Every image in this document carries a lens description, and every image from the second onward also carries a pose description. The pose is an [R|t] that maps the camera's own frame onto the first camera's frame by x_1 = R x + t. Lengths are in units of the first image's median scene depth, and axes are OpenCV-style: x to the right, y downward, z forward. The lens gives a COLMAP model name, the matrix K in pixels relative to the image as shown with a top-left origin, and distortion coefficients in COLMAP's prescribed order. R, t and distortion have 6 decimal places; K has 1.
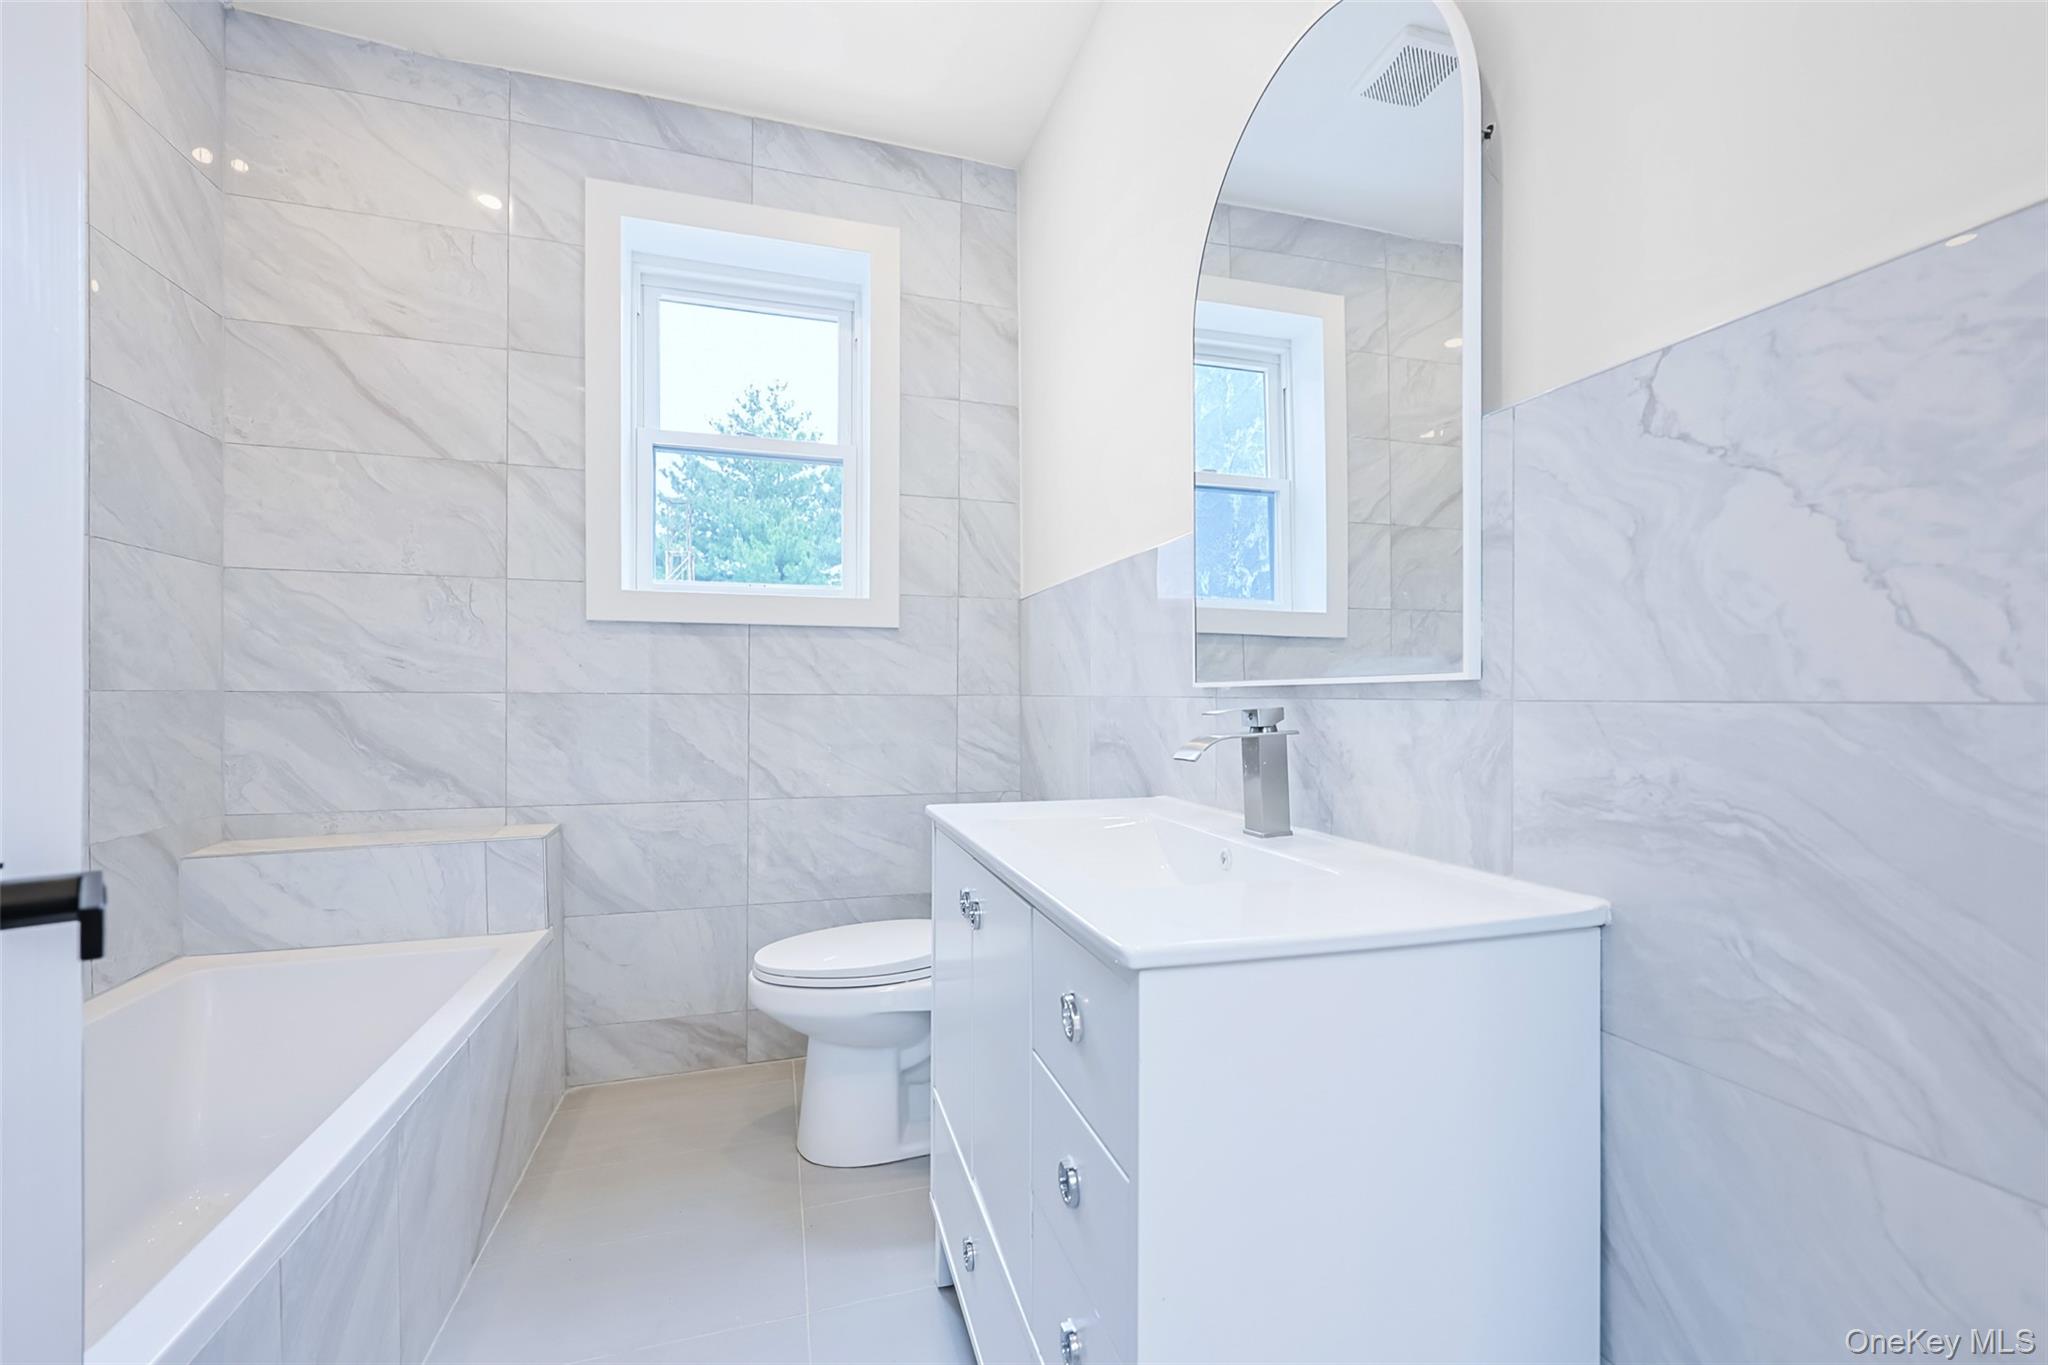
lens RADIAL K [[843.5, 0, 1034.4], [0, 843.5, 692.8], [0, 0, 1]] dist [0.001397, -0.000125]
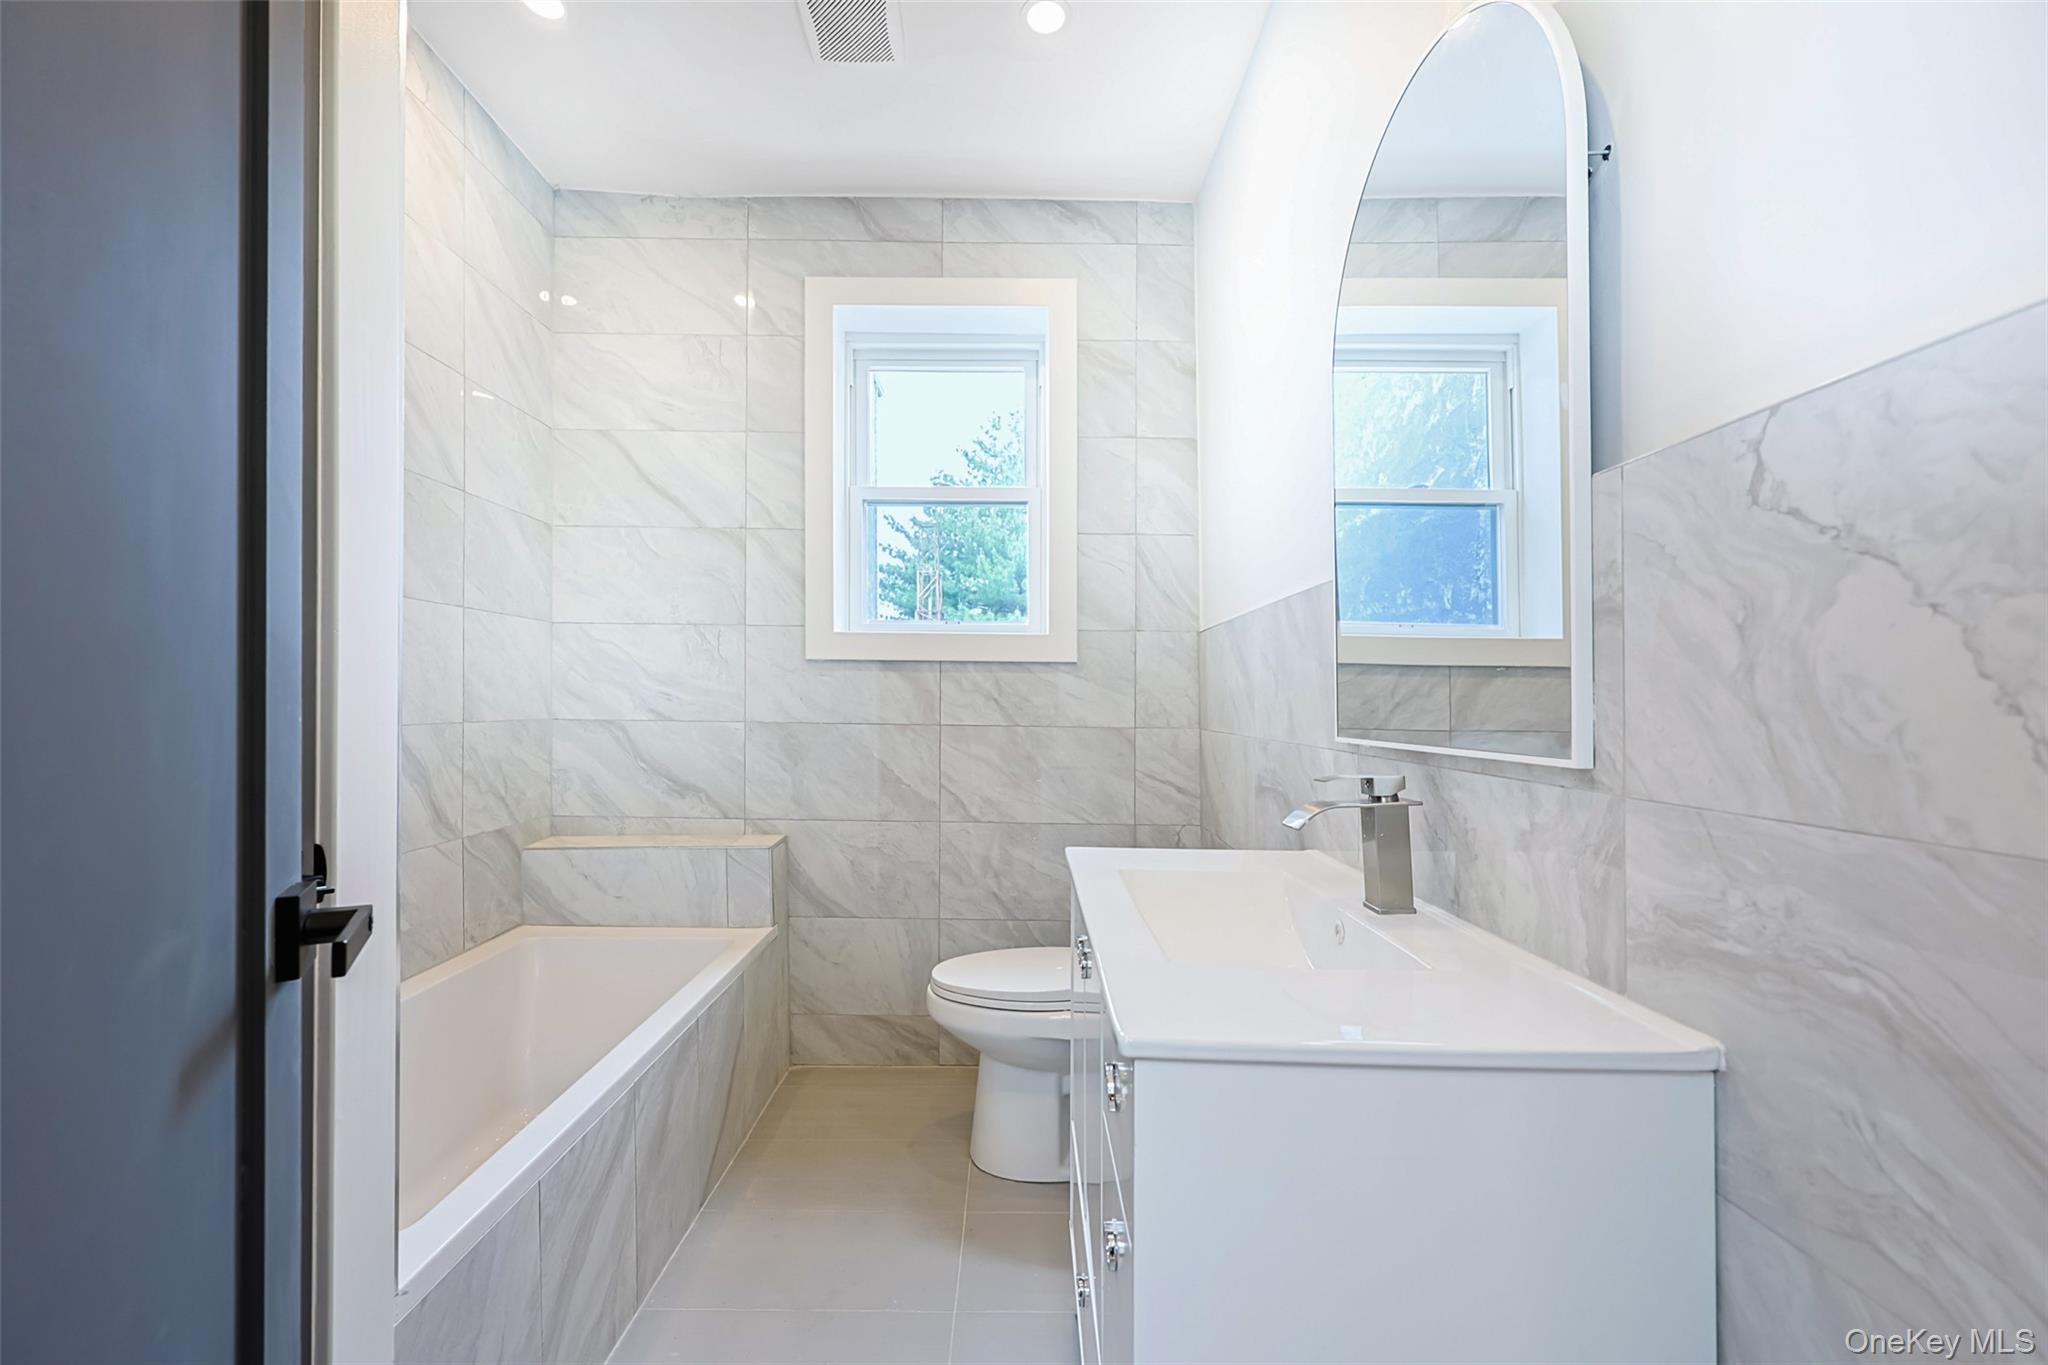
lens RADIAL K [[858.5, 0, 1030.6], [0, 858.5, 688.2], [0, 0, 1]] dist [0.000794, 0.000073]
pose [[0.953556, 0.005554, -0.301165, 0.123183], [-0.007503, 0.999958, -0.005314, -0.047729], [0.301123, 0.007327, 0.953557, -0.021494]]
